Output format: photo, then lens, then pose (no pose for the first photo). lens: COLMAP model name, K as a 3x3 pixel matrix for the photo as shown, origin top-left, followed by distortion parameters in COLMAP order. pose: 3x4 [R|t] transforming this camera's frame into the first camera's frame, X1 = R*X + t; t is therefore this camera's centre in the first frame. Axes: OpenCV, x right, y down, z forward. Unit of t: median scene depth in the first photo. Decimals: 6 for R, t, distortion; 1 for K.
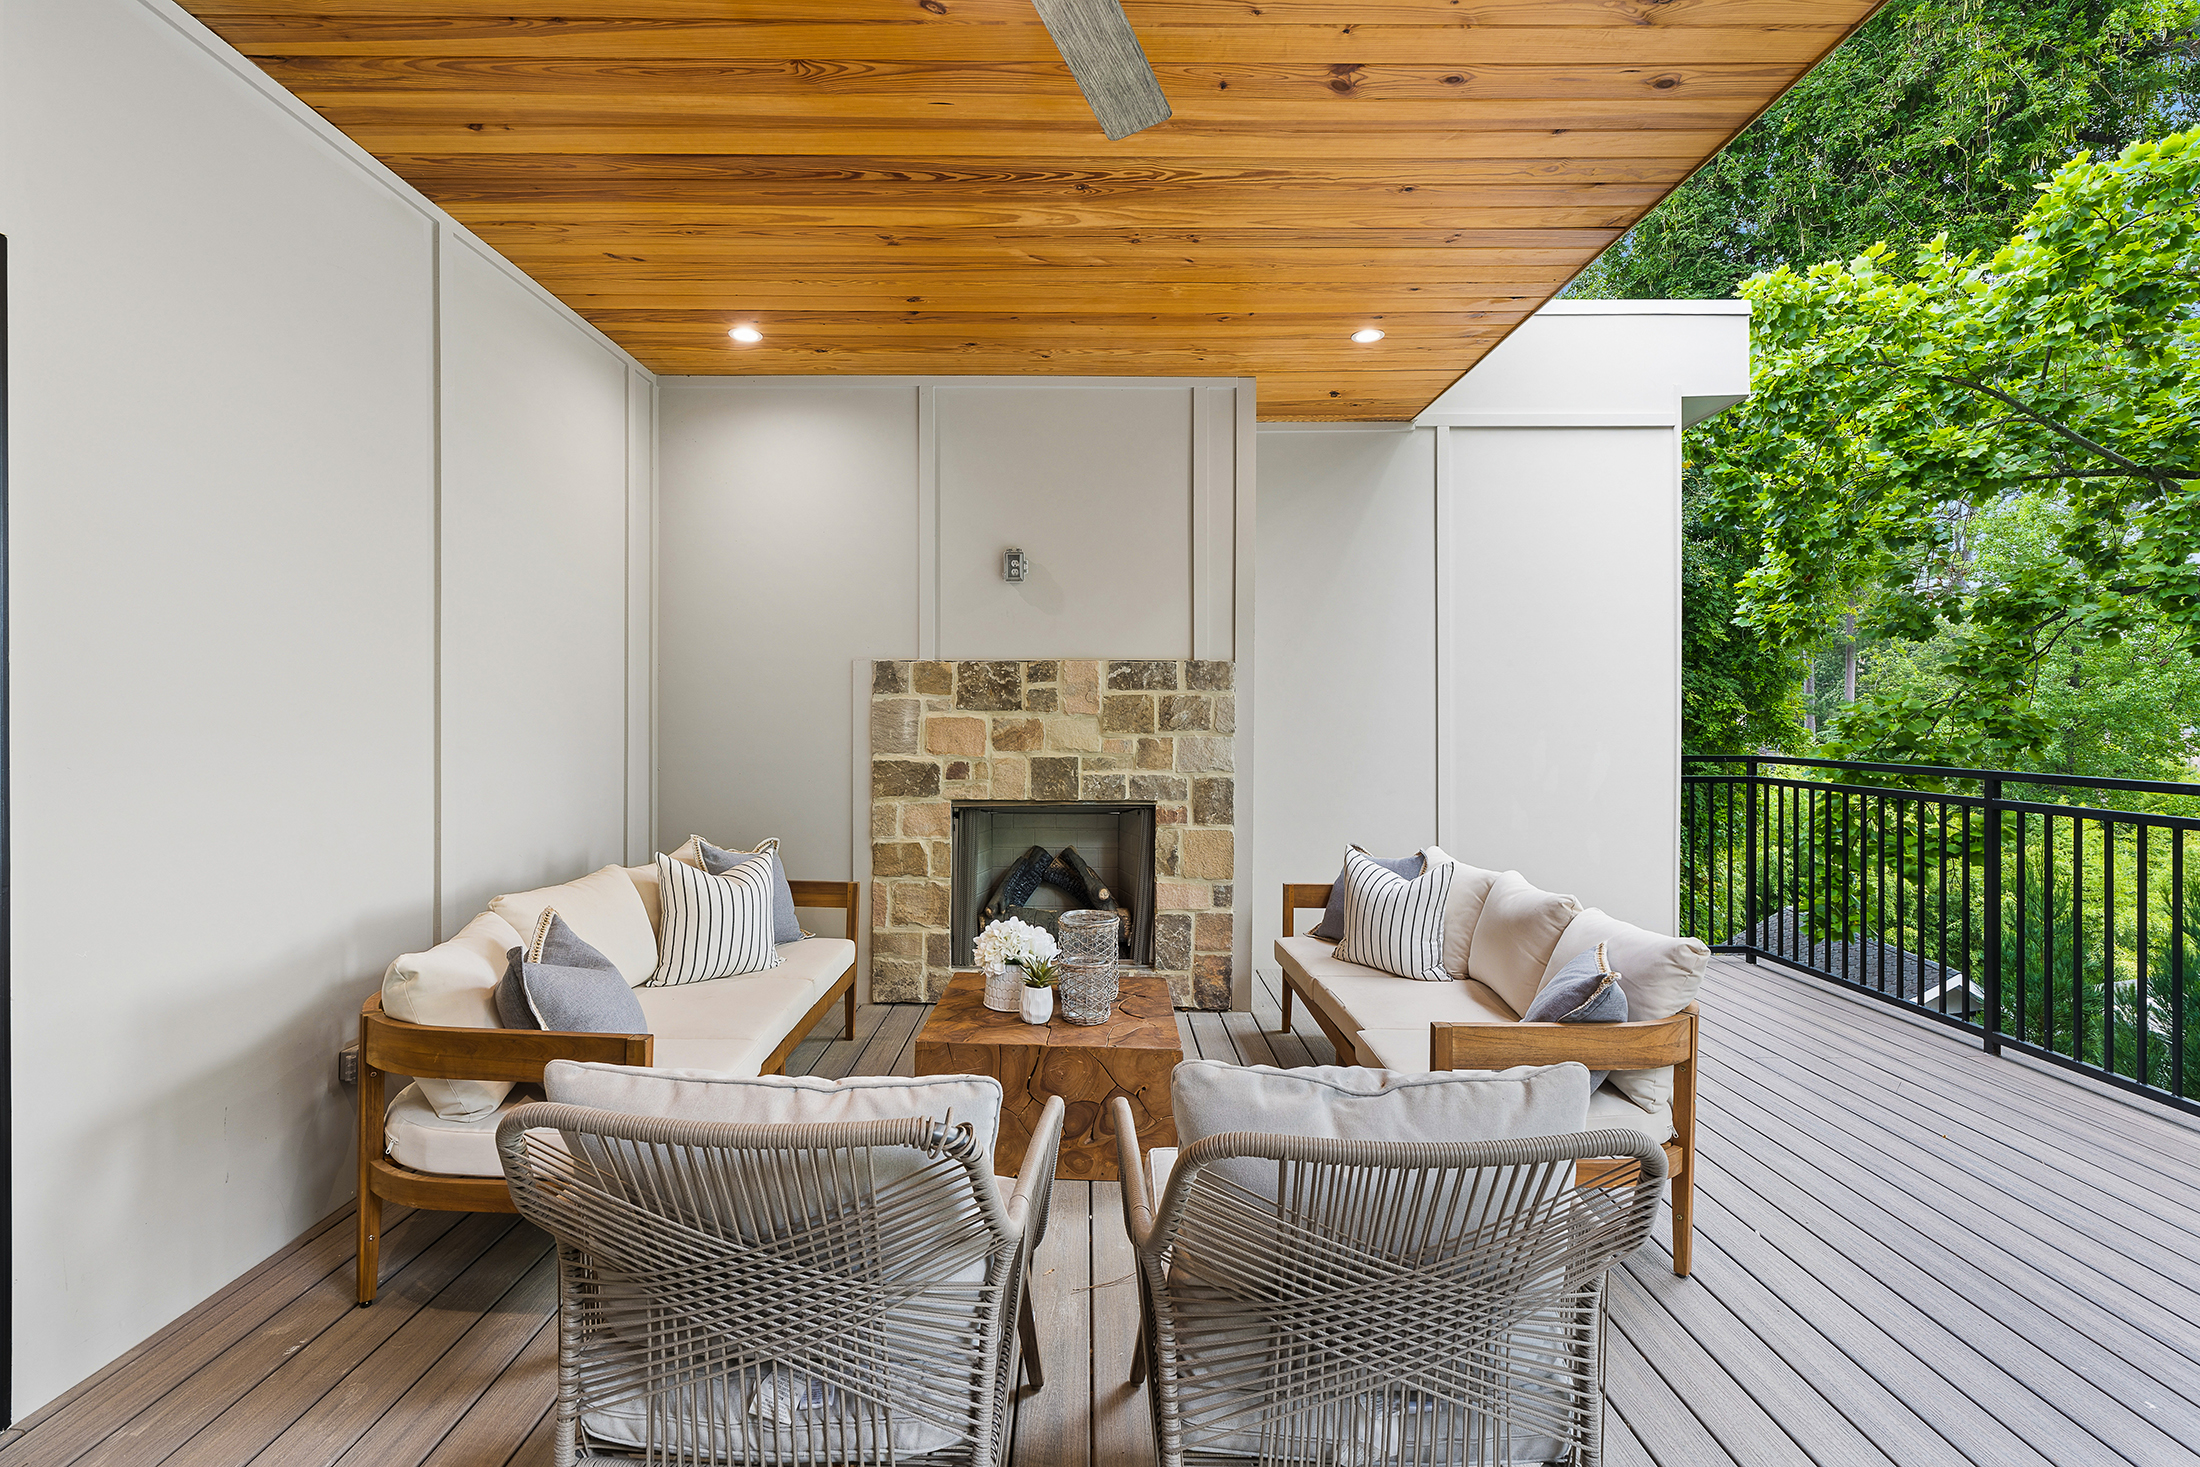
lens RADIAL K [[995.8, 0, 1096.6], [0, 995.8, 718.4], [0, 0, 1]] dist [-0.008694, 0.003194]
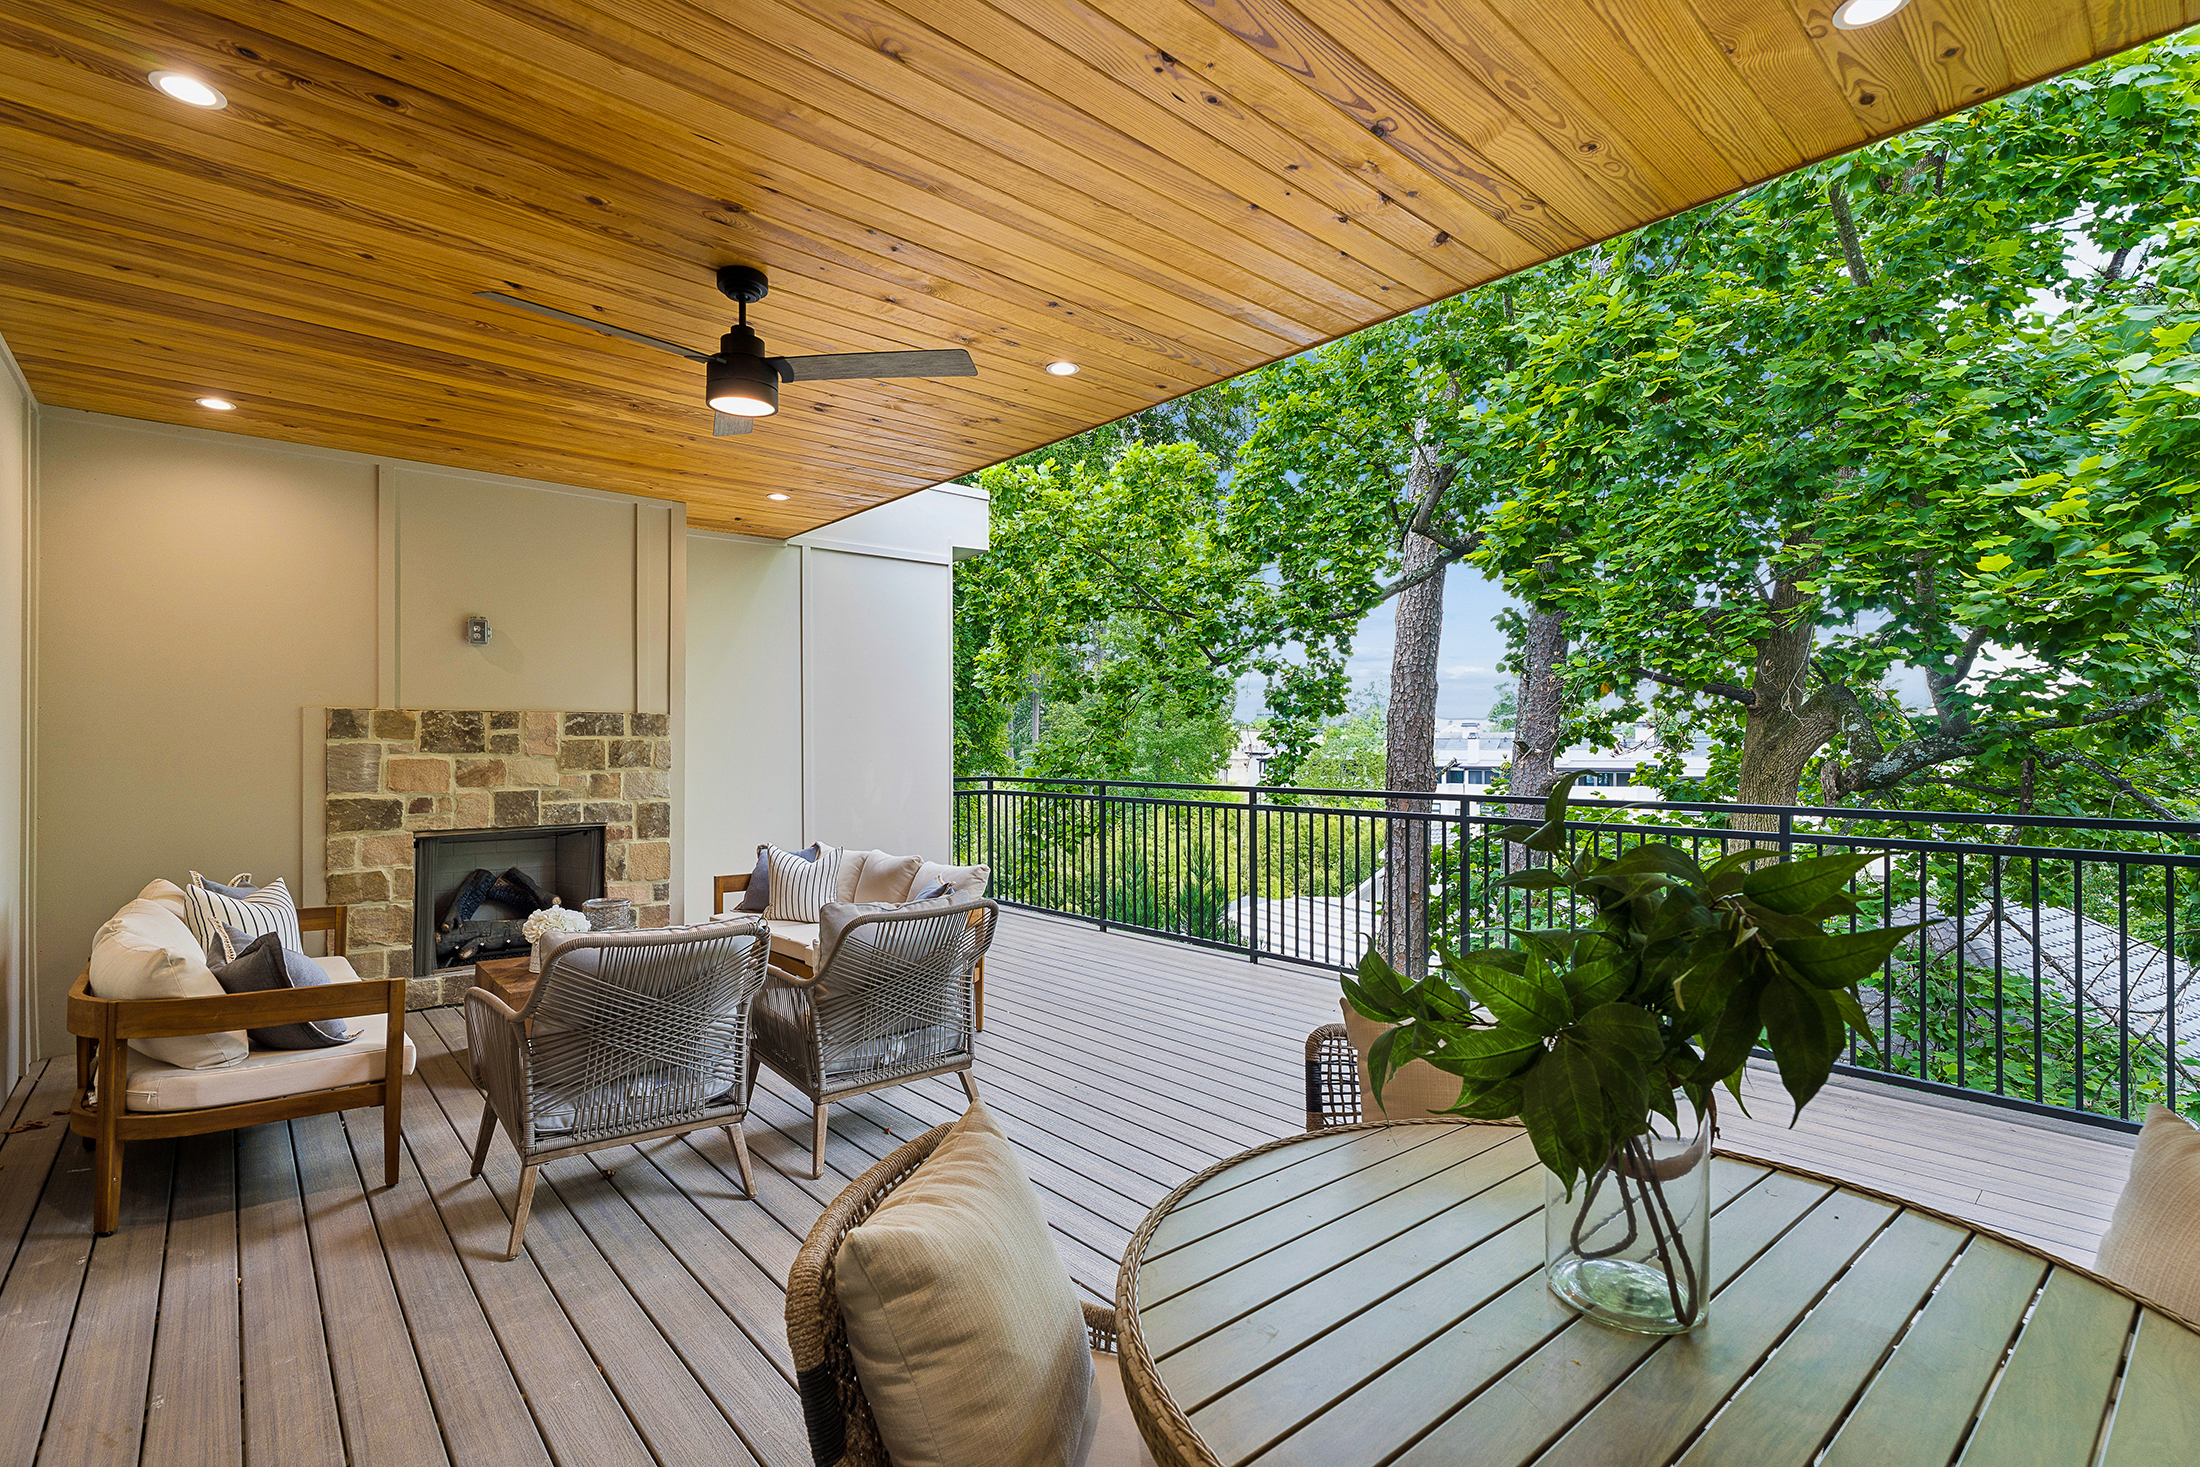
lens RADIAL K [[995.8, 0, 1094.2], [0, 995.8, 741.6], [0, 0, 1]] dist [-0.008694, 0.003194]
pose [[0.759673, -0.001249, 0.650304, -0.293776], [0.008101, 0.999939, -0.007543, -0.006330], [-0.650255, 0.010998, 0.759637, -0.374354]]
